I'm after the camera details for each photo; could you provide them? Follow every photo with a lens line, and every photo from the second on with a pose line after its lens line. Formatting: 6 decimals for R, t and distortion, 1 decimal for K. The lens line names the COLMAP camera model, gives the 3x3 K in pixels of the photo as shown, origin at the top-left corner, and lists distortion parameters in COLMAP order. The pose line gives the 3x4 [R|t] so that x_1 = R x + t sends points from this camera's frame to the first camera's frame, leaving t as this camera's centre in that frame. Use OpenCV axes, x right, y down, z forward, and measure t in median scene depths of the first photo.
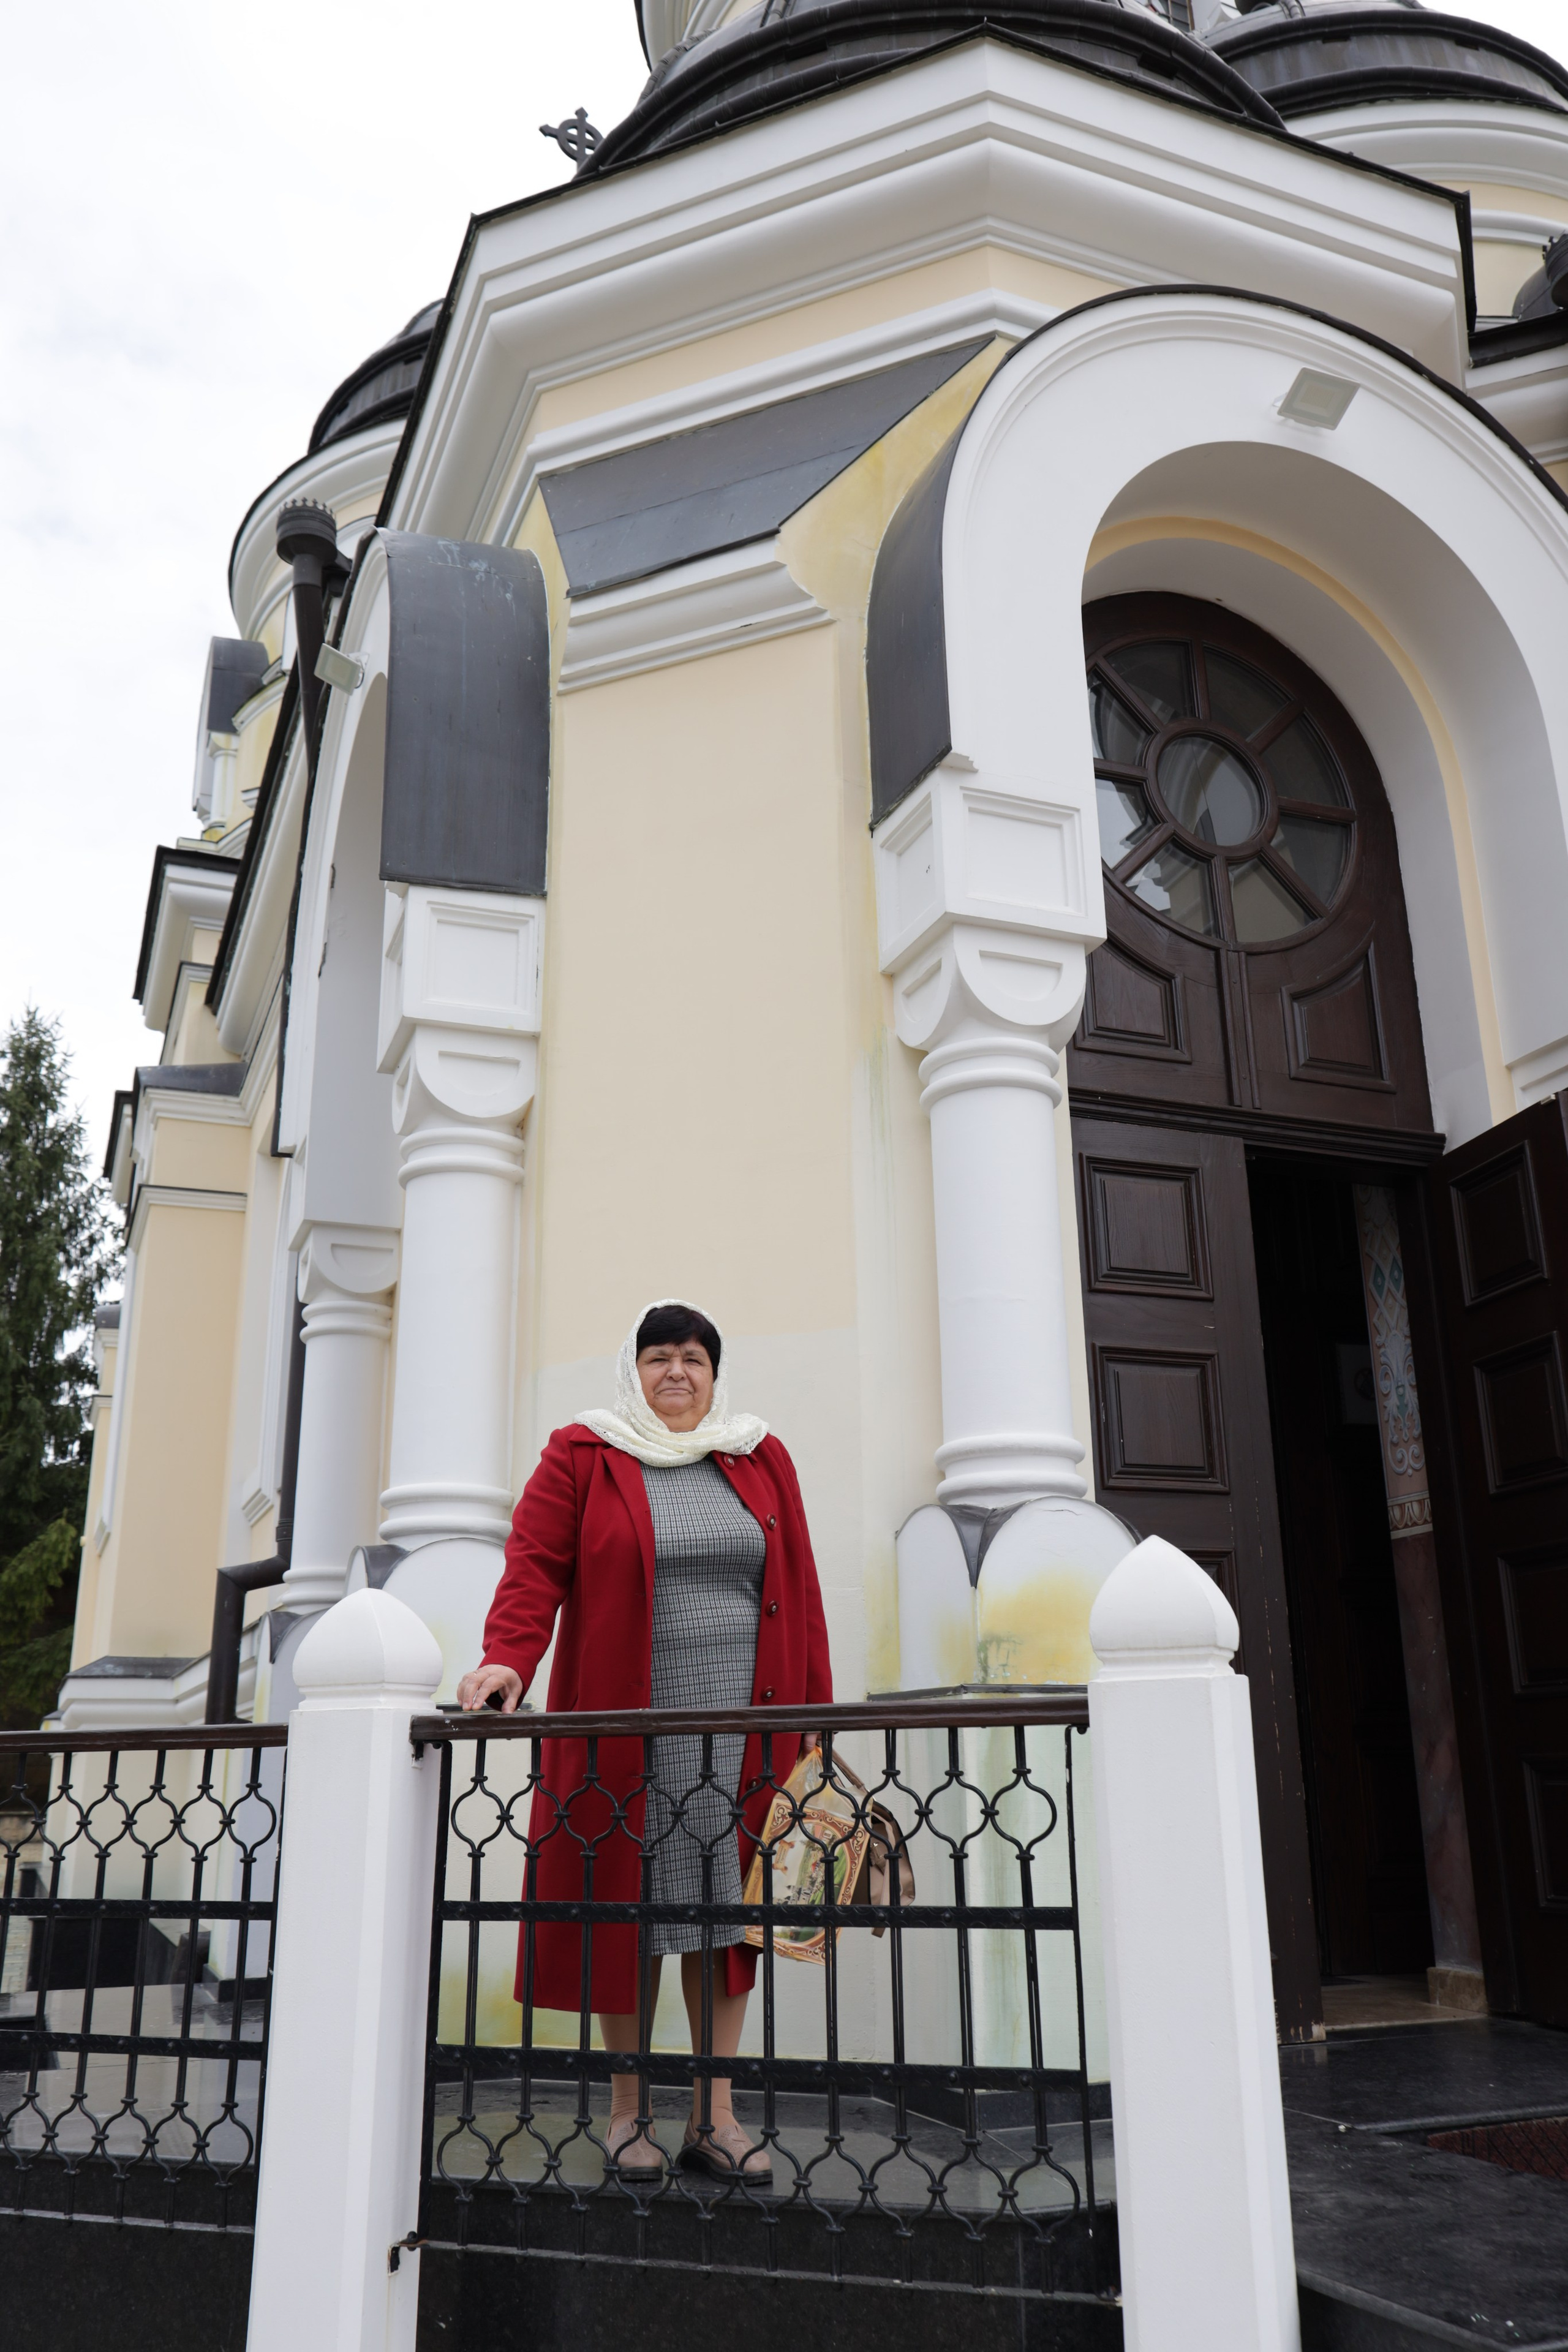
lens RADIAL K [[1873.7, 0, 784.0], [0, 1873.7, 1176.0], [0, 0, 1]] dist [0.001521, -0.068293]
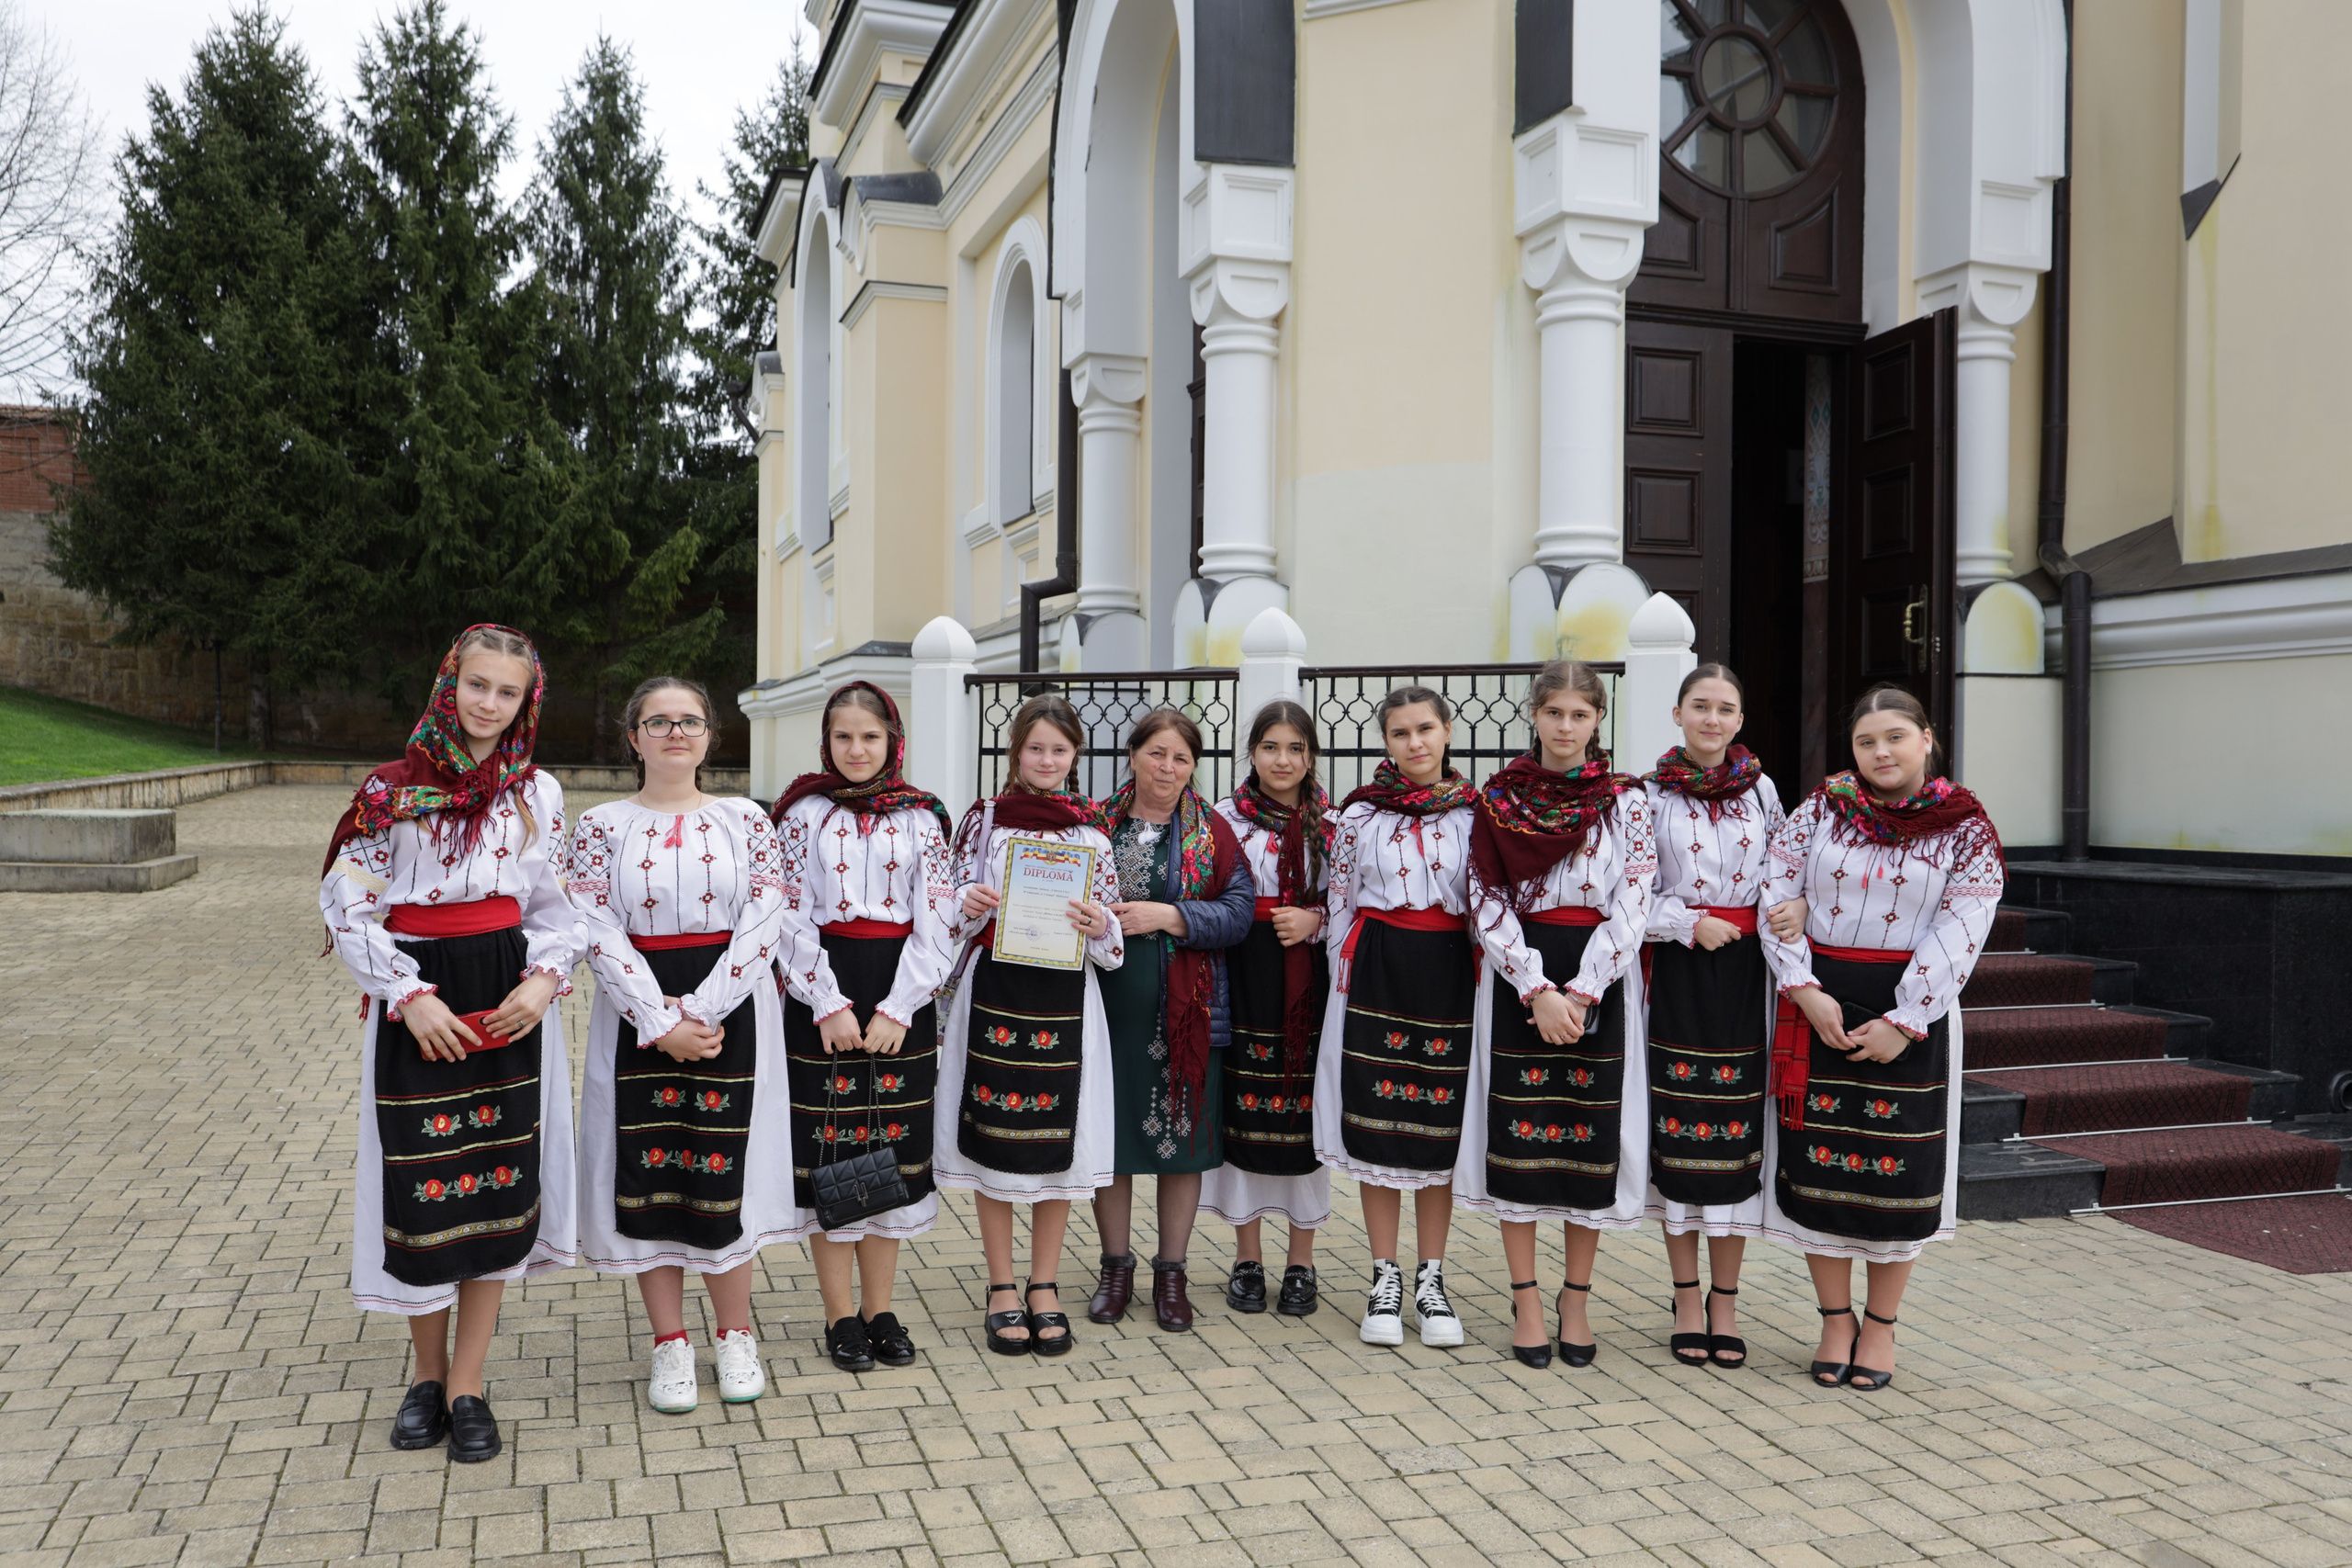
lens RADIAL K [[1947.7, 0, 1176.0], [0, 1947.7, 784.0], [0, 0, 1]] dist [-0.004090, 0.143924]
pose [[0.999142, 0.023017, -0.034442, -0.156963], [-0.011191, 0.950482, 0.310577, -0.163090], [0.039885, -0.309925, 0.949924, -0.693512]]
